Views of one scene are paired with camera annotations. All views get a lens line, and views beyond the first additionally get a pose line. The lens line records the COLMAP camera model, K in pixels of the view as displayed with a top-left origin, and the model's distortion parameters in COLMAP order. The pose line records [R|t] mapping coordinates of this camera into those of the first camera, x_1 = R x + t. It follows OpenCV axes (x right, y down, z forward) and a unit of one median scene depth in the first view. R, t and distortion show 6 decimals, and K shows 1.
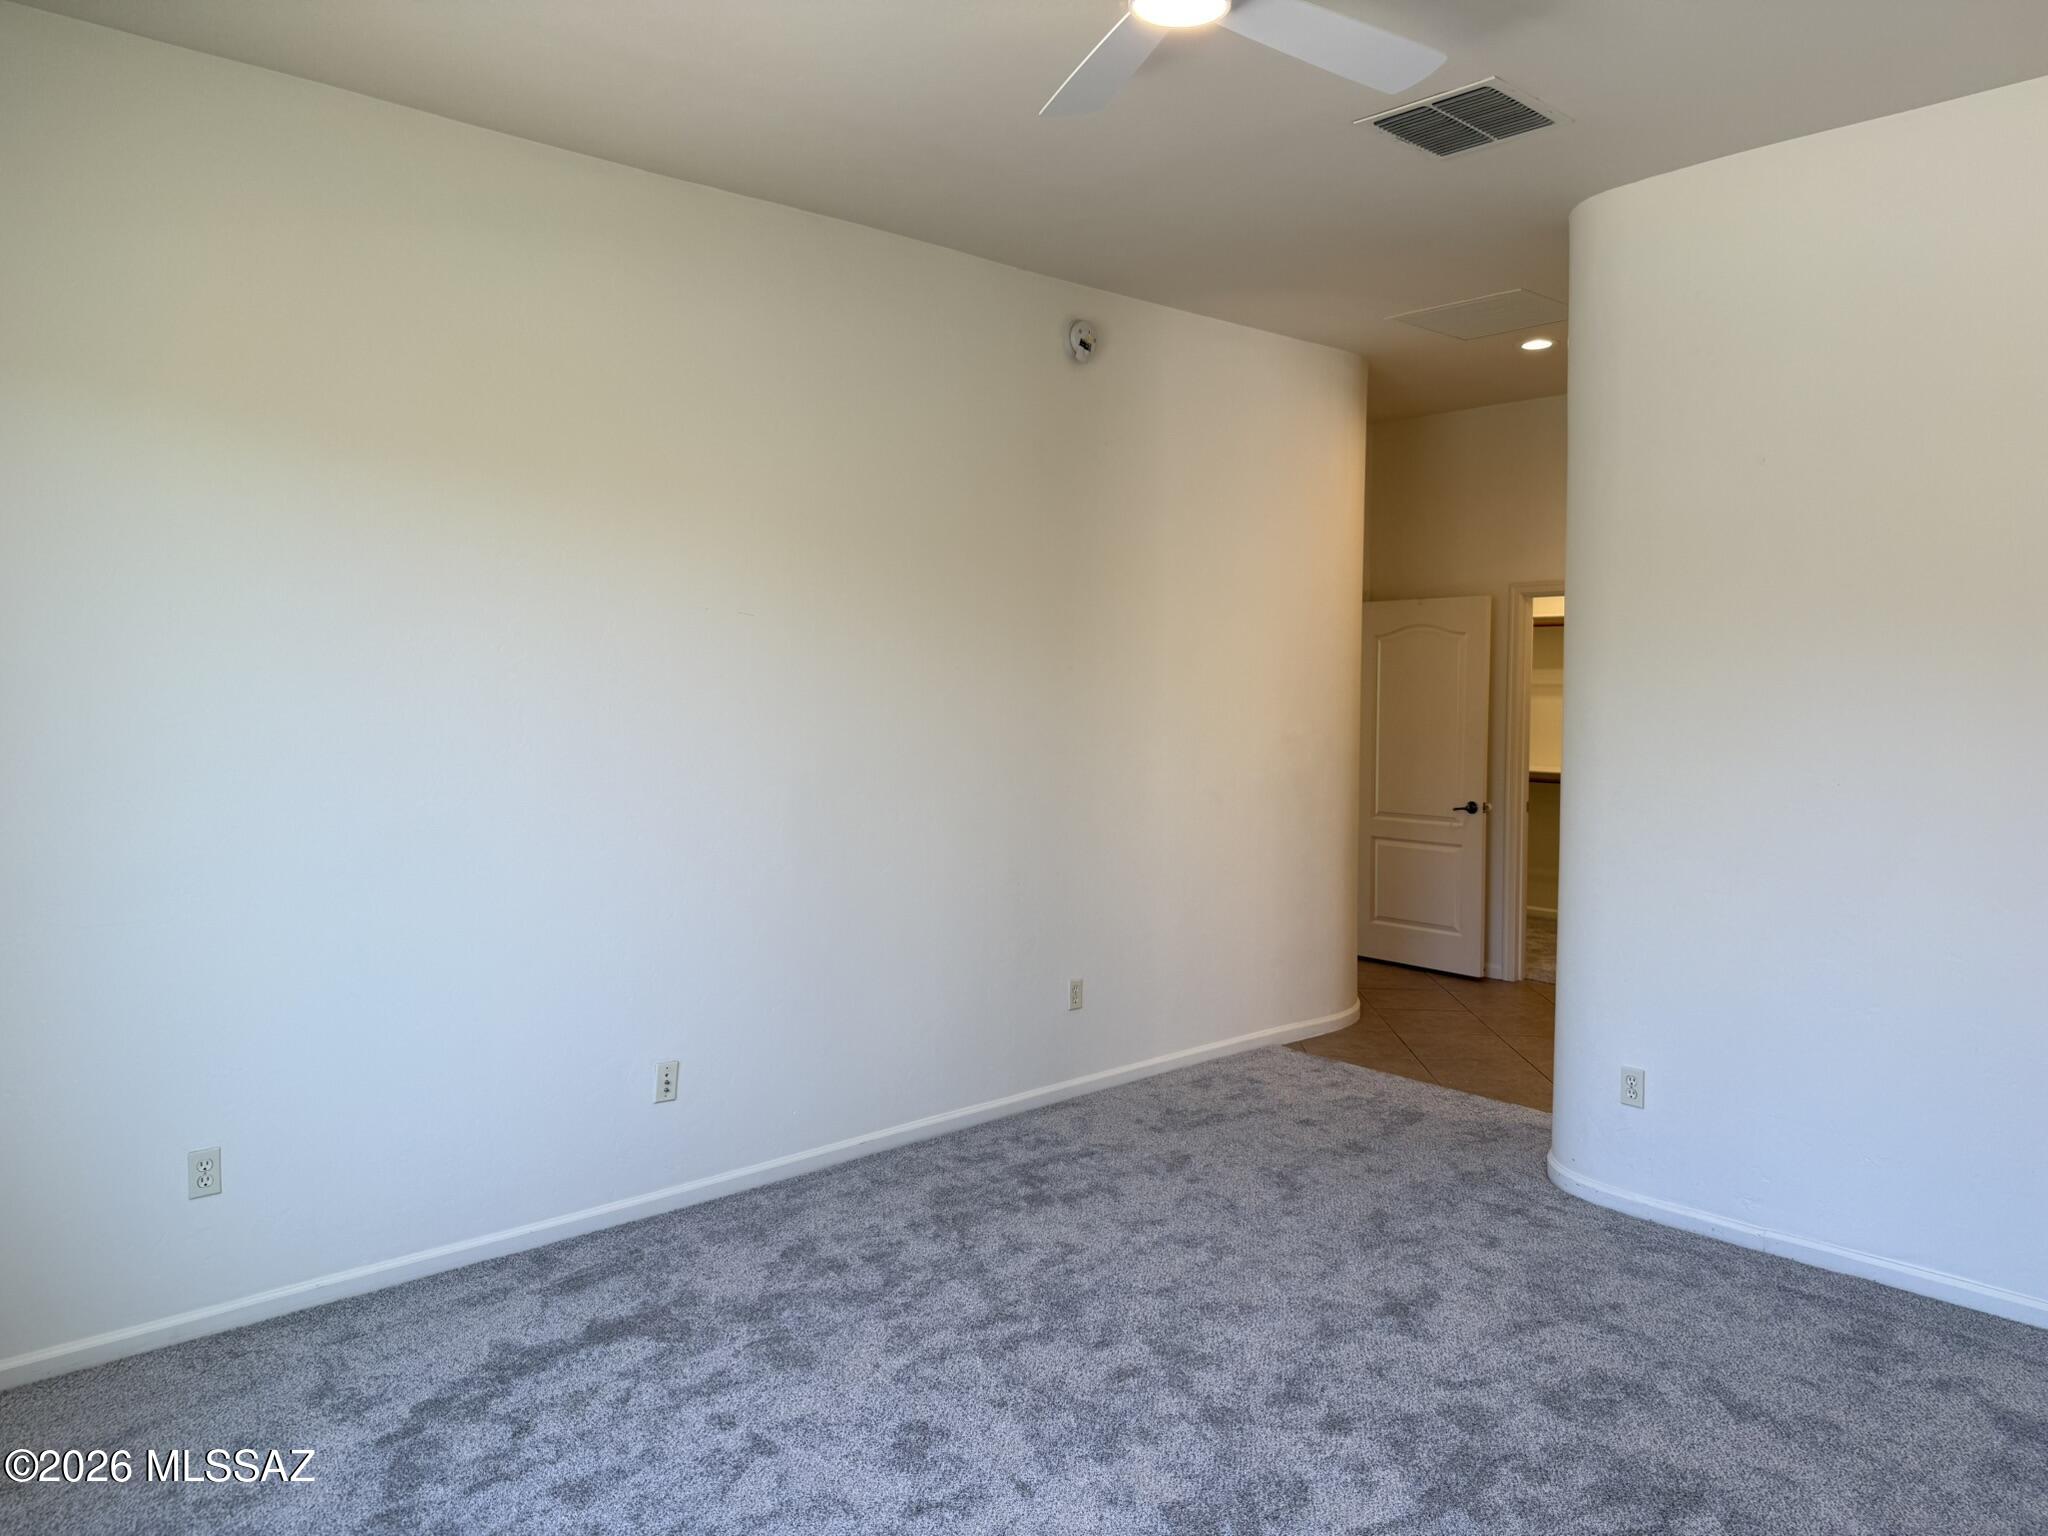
lens RADIAL K [[1421.2, 0, 1024.0], [0, 1421.2, 775.5], [0, 0, 1]] dist [0.009005, -0.041430]
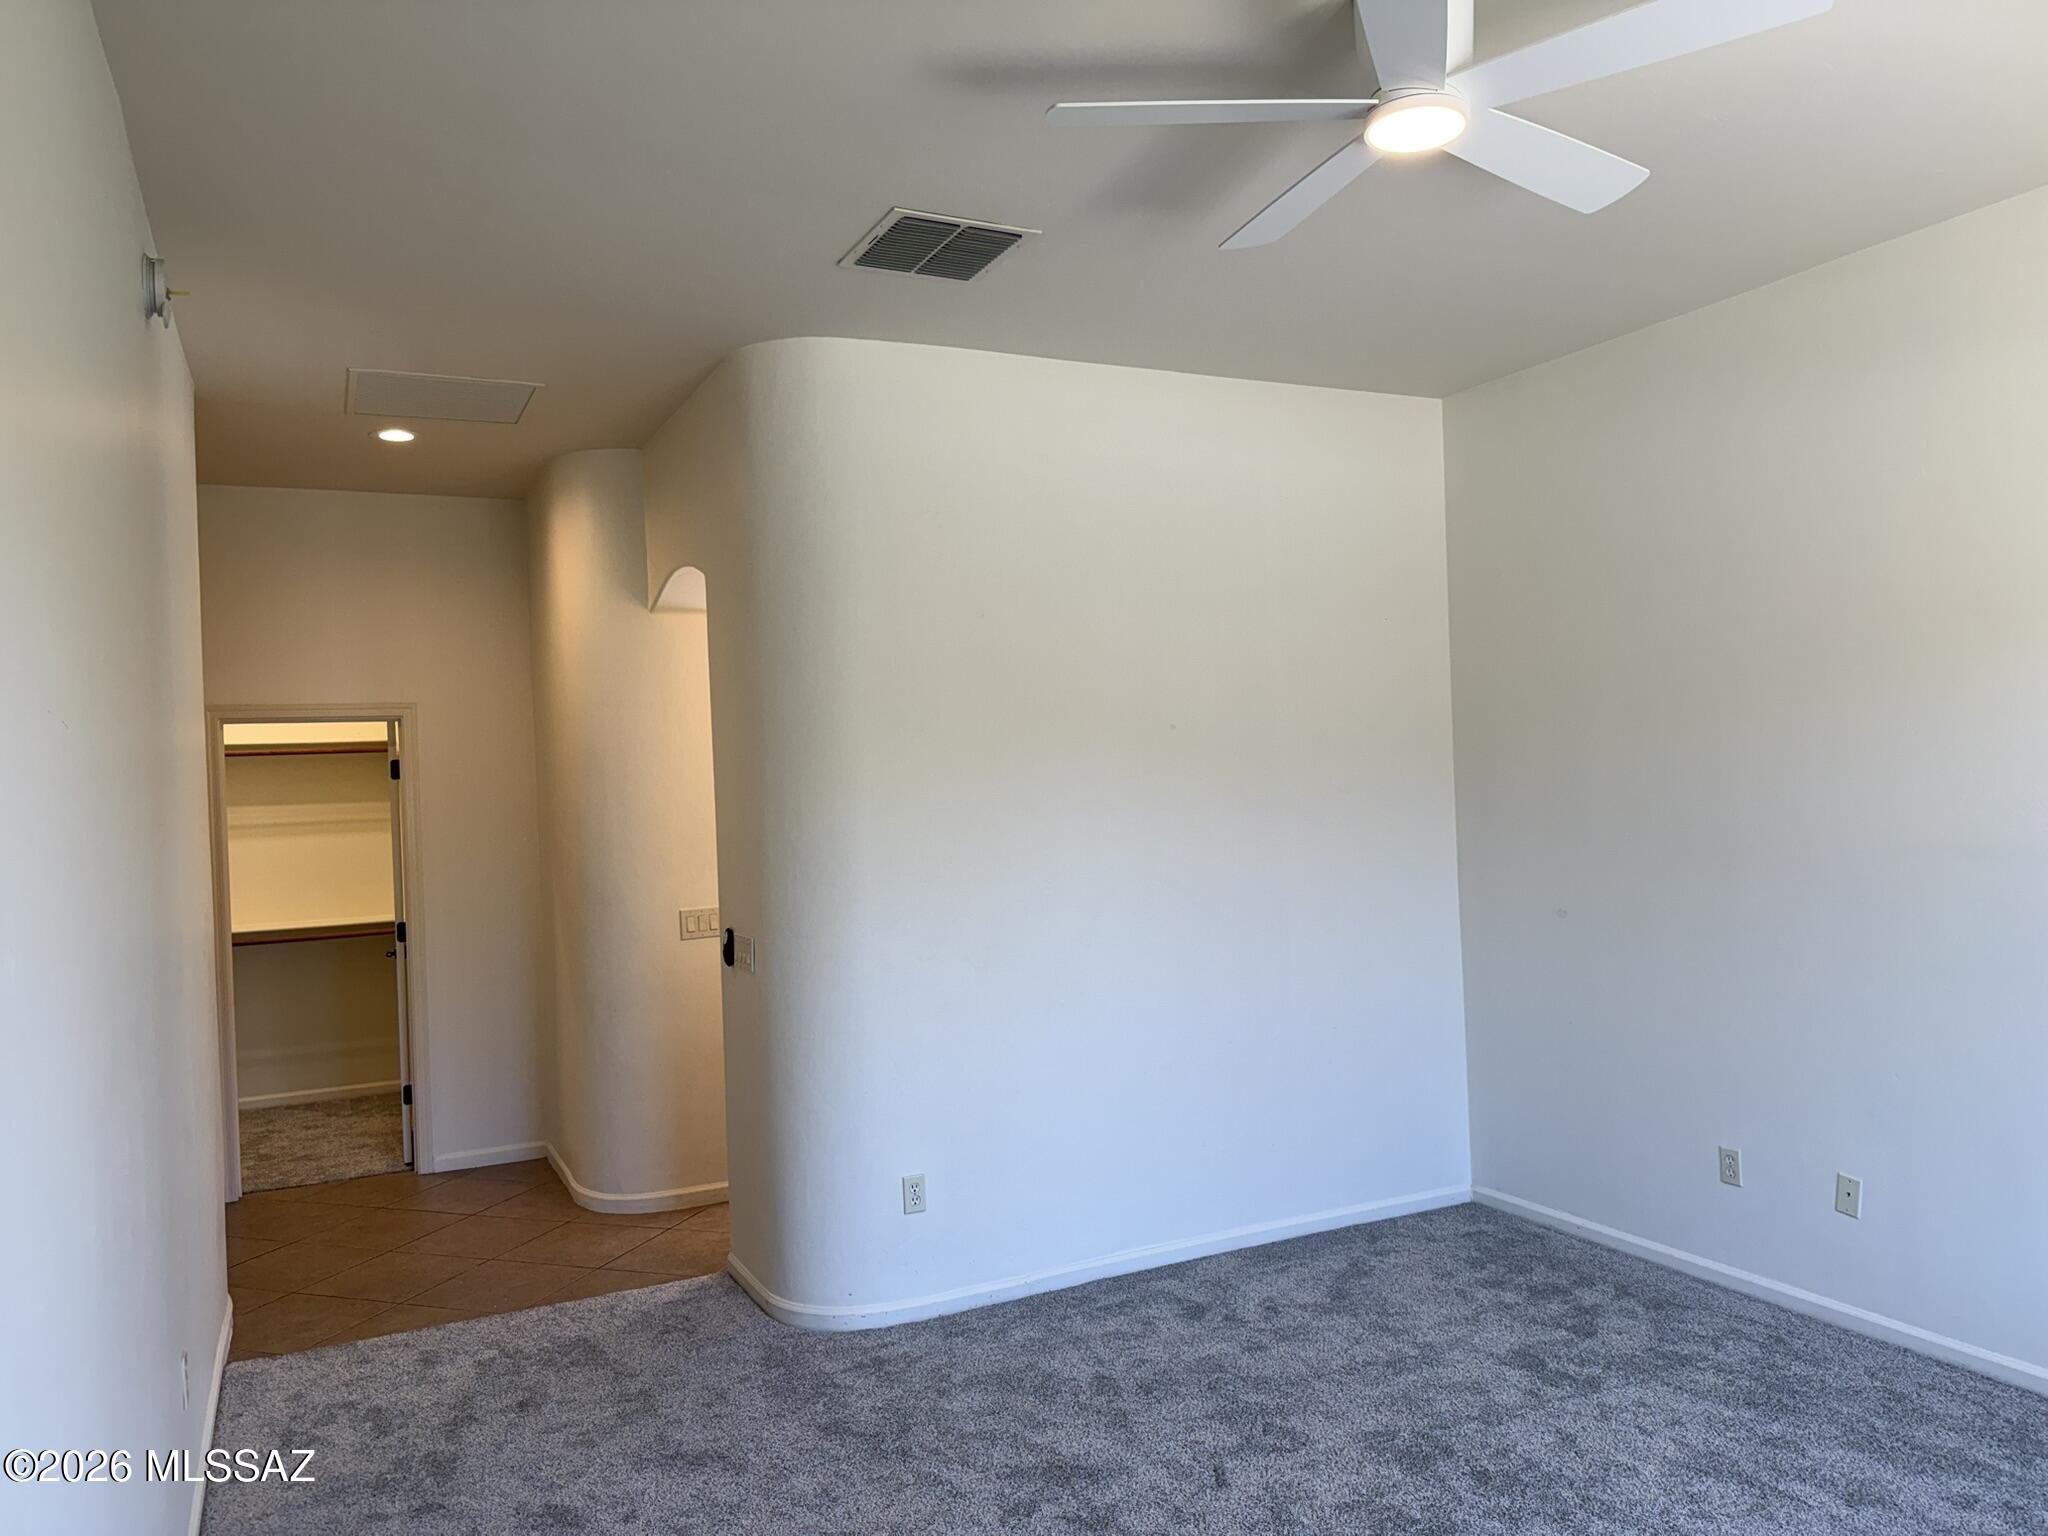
lens RADIAL K [[1421.2, 0, 1021.4], [0, 1421.2, 760.1], [0, 0, 1]] dist [0.009005, -0.041430]
pose [[0.257991, 0.003373, 0.966141, -0.551277], [0.099578, 0.994575, -0.030063, -0.057090], [-0.961002, 0.103963, 0.256256, 0.619208]]
